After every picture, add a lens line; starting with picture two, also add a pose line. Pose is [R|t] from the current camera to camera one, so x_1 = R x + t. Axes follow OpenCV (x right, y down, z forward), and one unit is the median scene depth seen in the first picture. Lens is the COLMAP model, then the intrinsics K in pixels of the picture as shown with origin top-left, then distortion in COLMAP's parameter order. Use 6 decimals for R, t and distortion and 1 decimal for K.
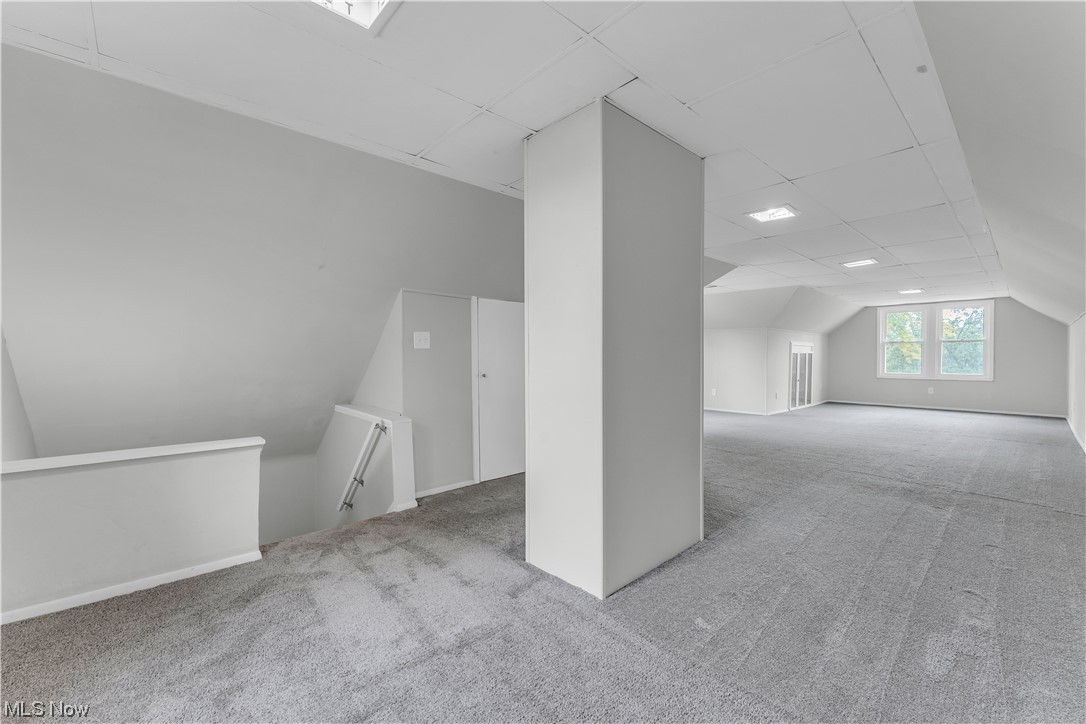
lens RADIAL K [[443.9, 0, 543.2], [0, 443.9, 362.5], [0, 0, 1]] dist [0.001648, 0.000050]
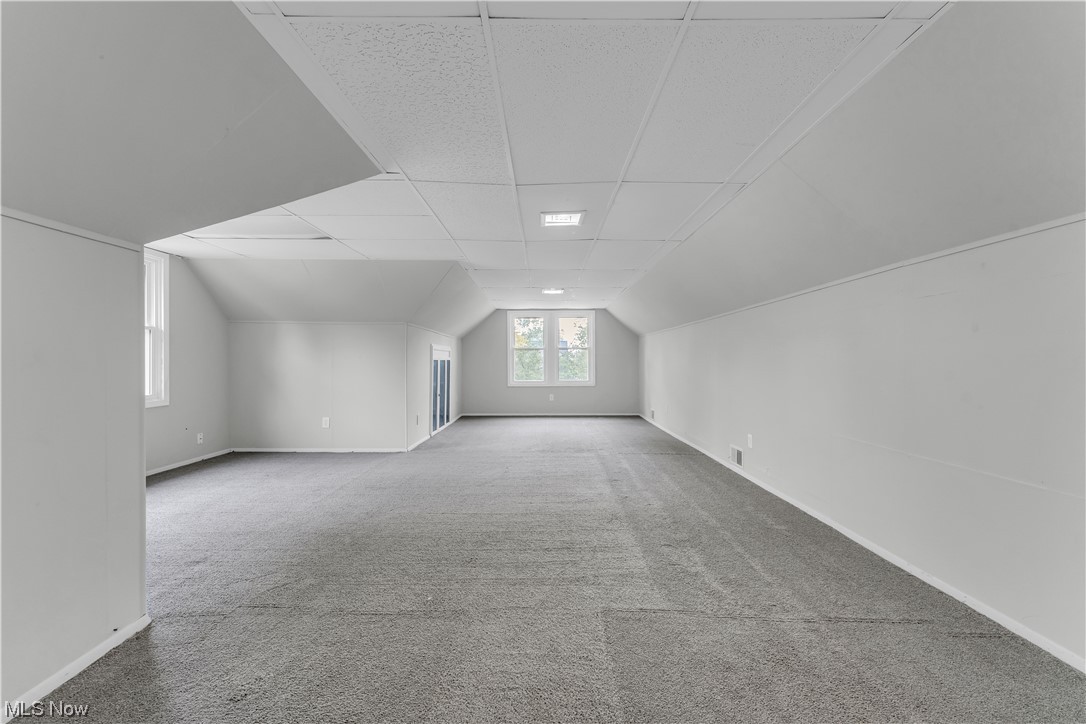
lens RADIAL K [[443.9, 0, 543.6], [0, 443.9, 362.7], [0, 0, 1]] dist [0.001648, 0.000050]
pose [[0.676864, -0.002444, 0.736104, 0.127482], [0.012130, 0.999896, -0.007835, -0.007226], [-0.736008, 0.014232, 0.676823, 0.338318]]
